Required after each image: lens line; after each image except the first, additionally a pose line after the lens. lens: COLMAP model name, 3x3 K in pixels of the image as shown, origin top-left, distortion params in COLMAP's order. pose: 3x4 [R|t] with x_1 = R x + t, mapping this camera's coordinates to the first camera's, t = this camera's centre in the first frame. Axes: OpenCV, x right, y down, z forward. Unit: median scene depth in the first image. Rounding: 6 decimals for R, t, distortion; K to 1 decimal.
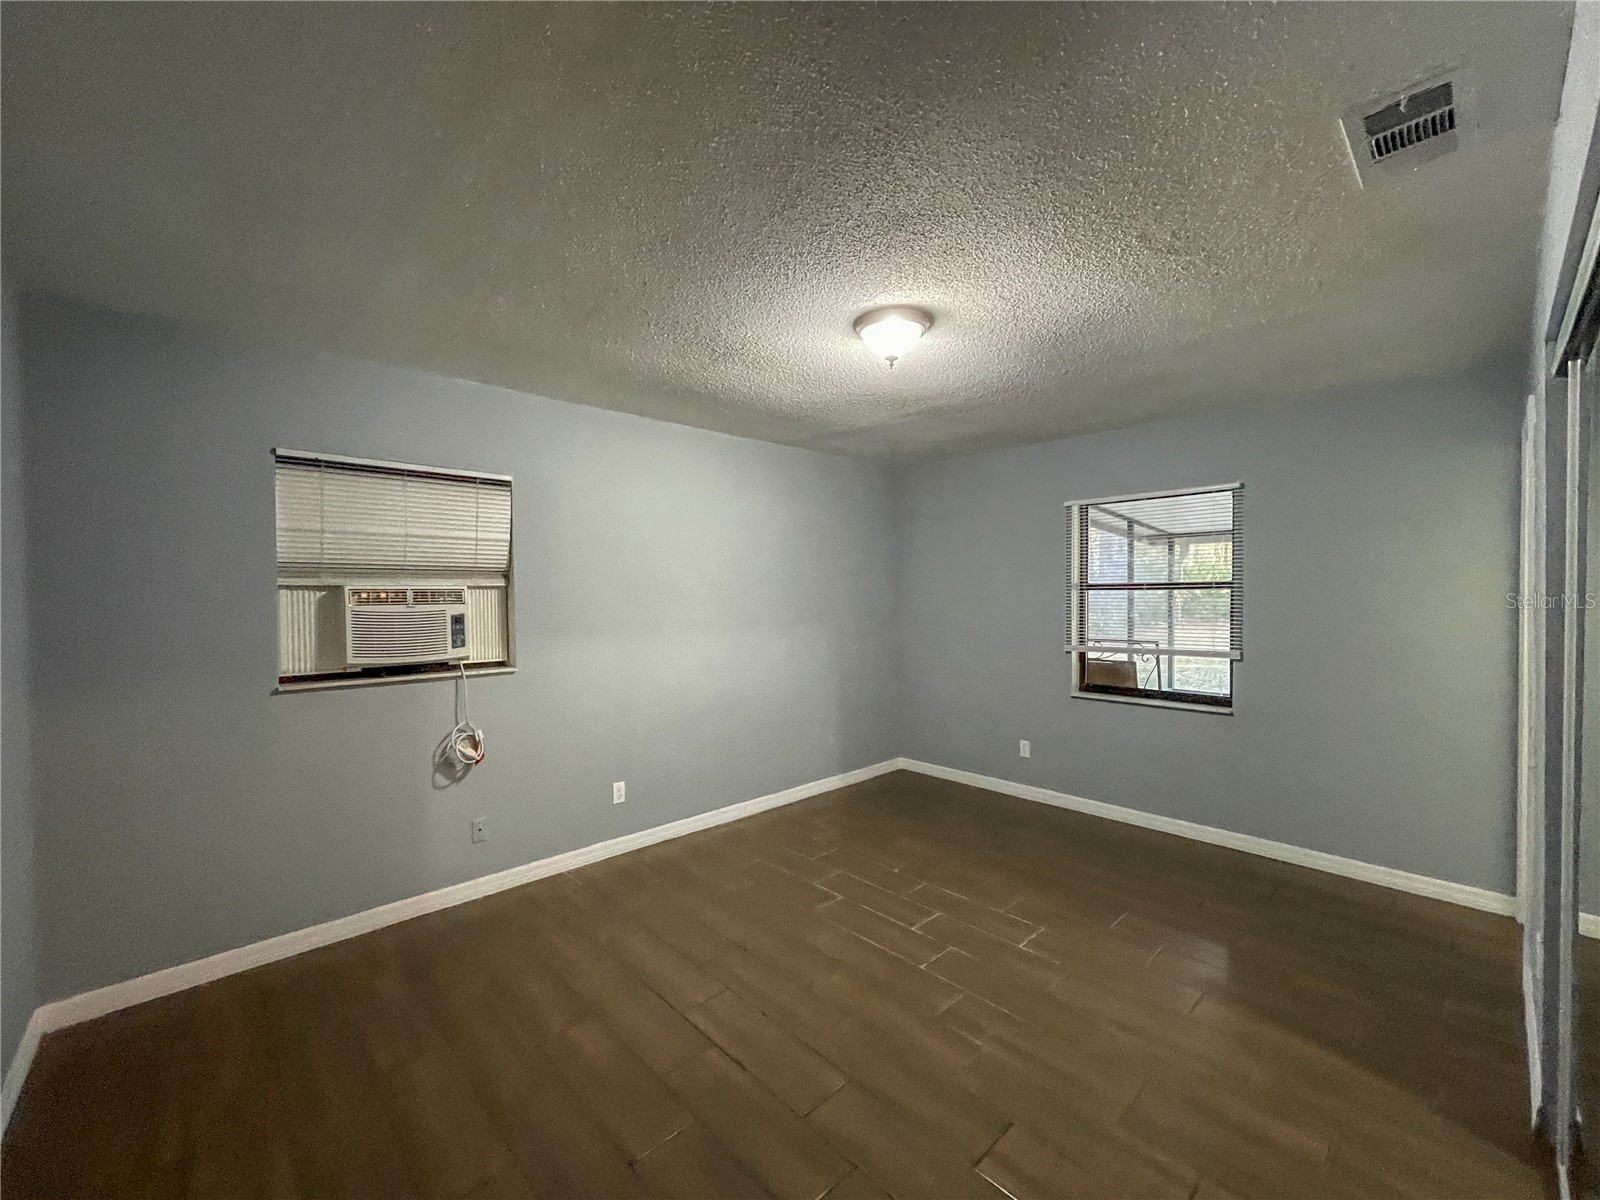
lens RADIAL K [[646.9, 0, 800.0], [0, 646.9, 600.0], [0, 0, 1]] dist [0.000561, -0.000024]
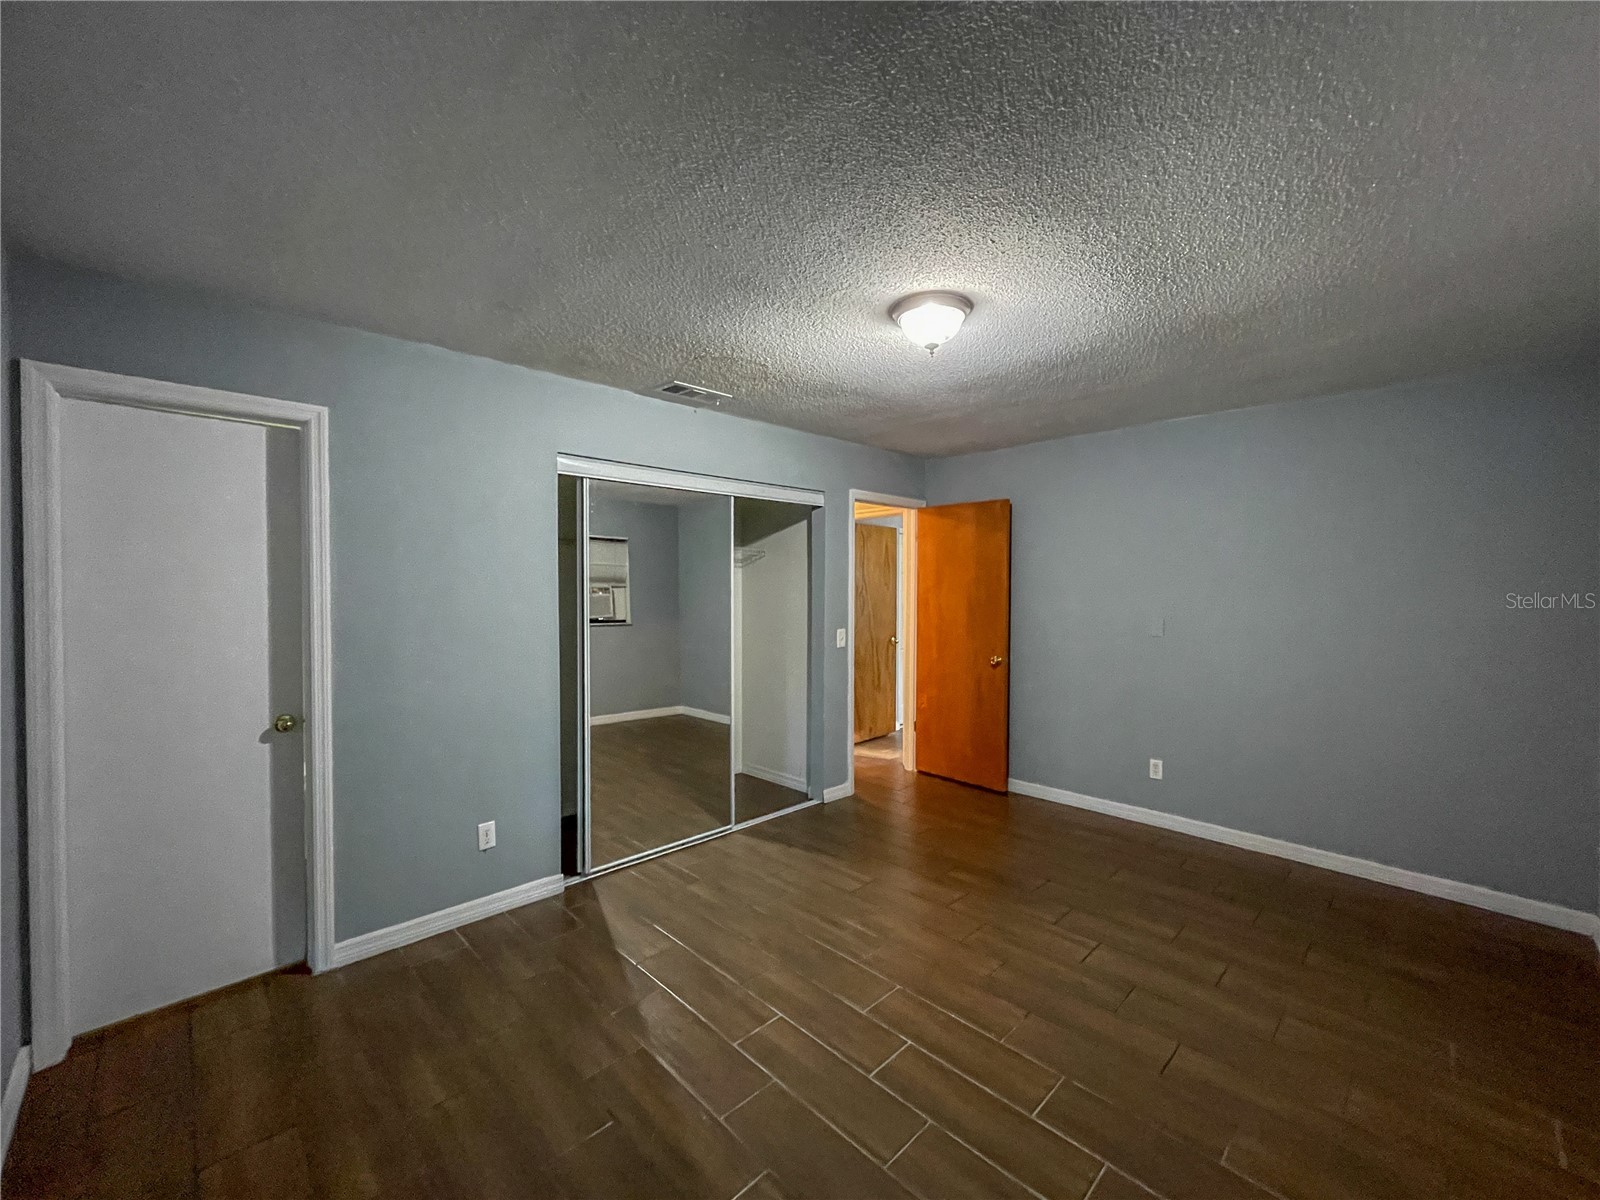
lens RADIAL K [[640.1, 0, 817.0], [0, 640.1, 597.3], [0, 0, 1]] dist [0.000305, 0.000024]
pose [[-0.999682, 0.001937, -0.025160, 0.265348], [0.001126, 0.999481, 0.032204, -0.027507], [0.025209, 0.032165, -0.999165, 1.542671]]
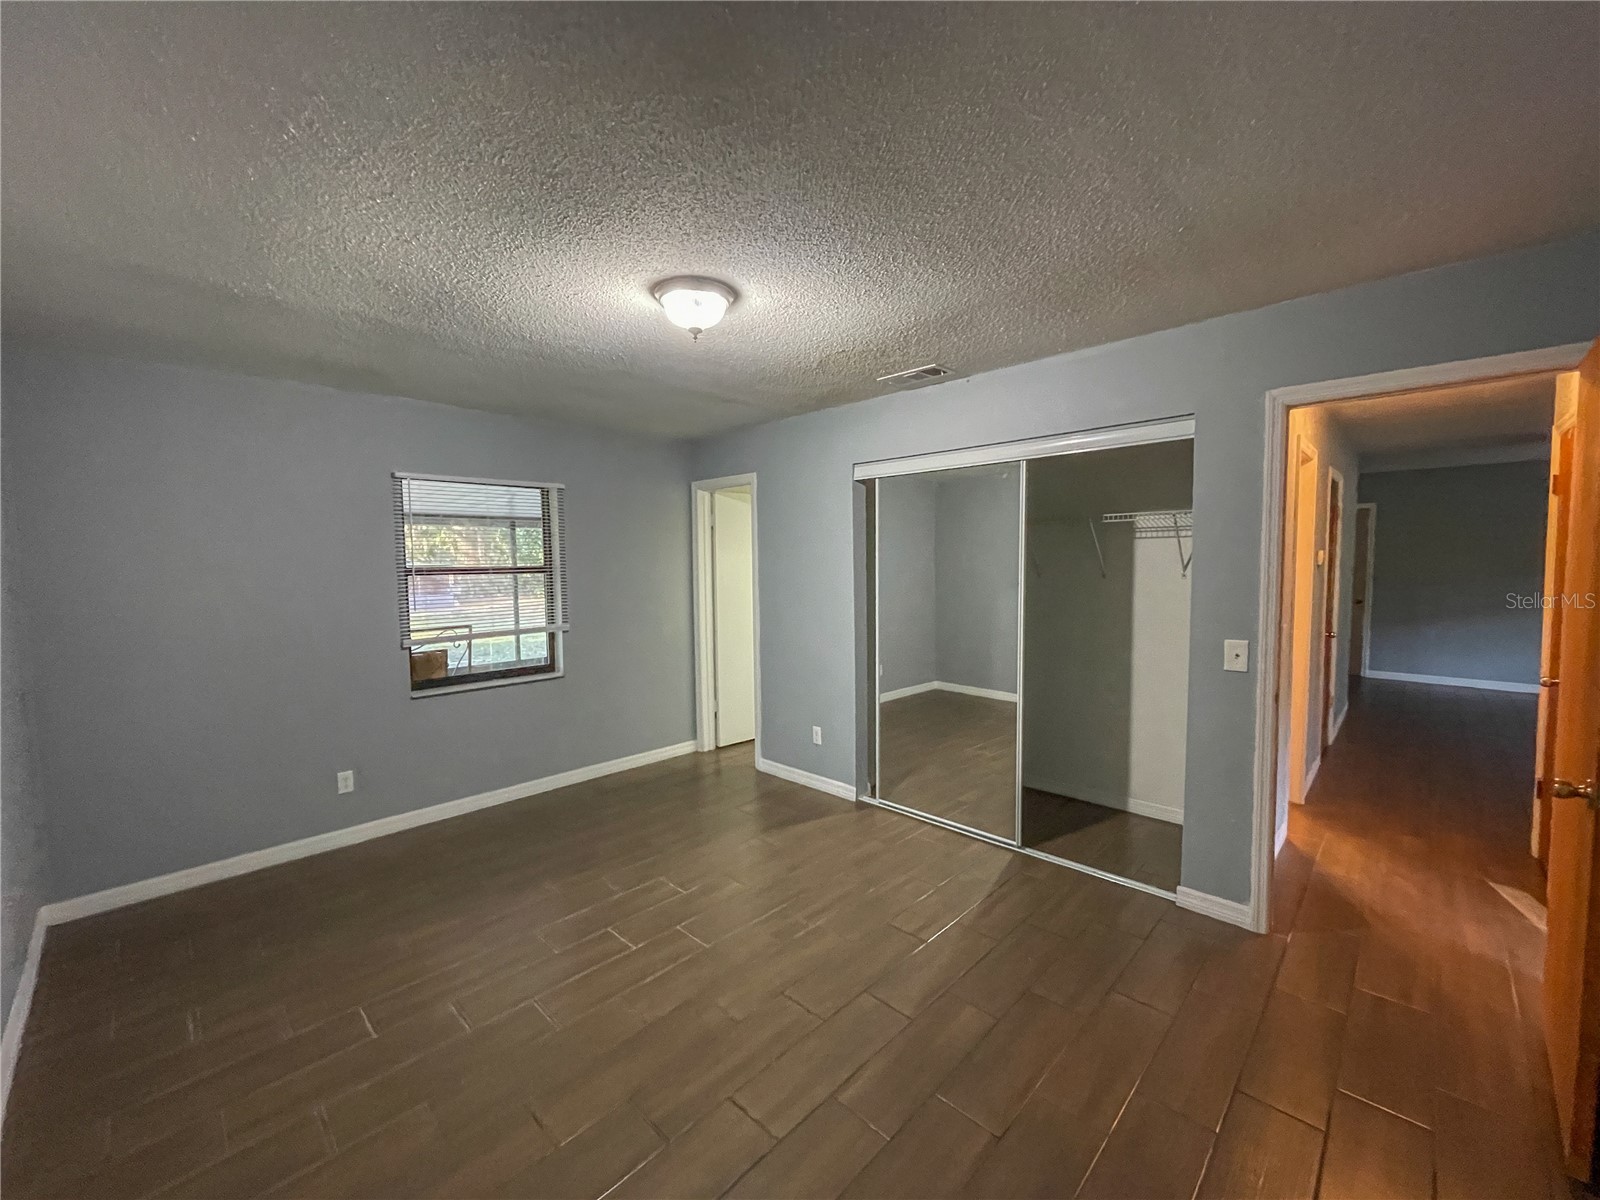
lens RADIAL K [[646.9, 0, 800.0], [0, 646.9, 600.0], [0, 0, 1]] dist [0.000561, -0.000024]
pose [[-0.046574, -0.053524, 0.997480, -0.651064], [0.026777, 0.998138, 0.054810, -0.023903], [-0.998556, 0.029262, -0.045055, 0.713008]]
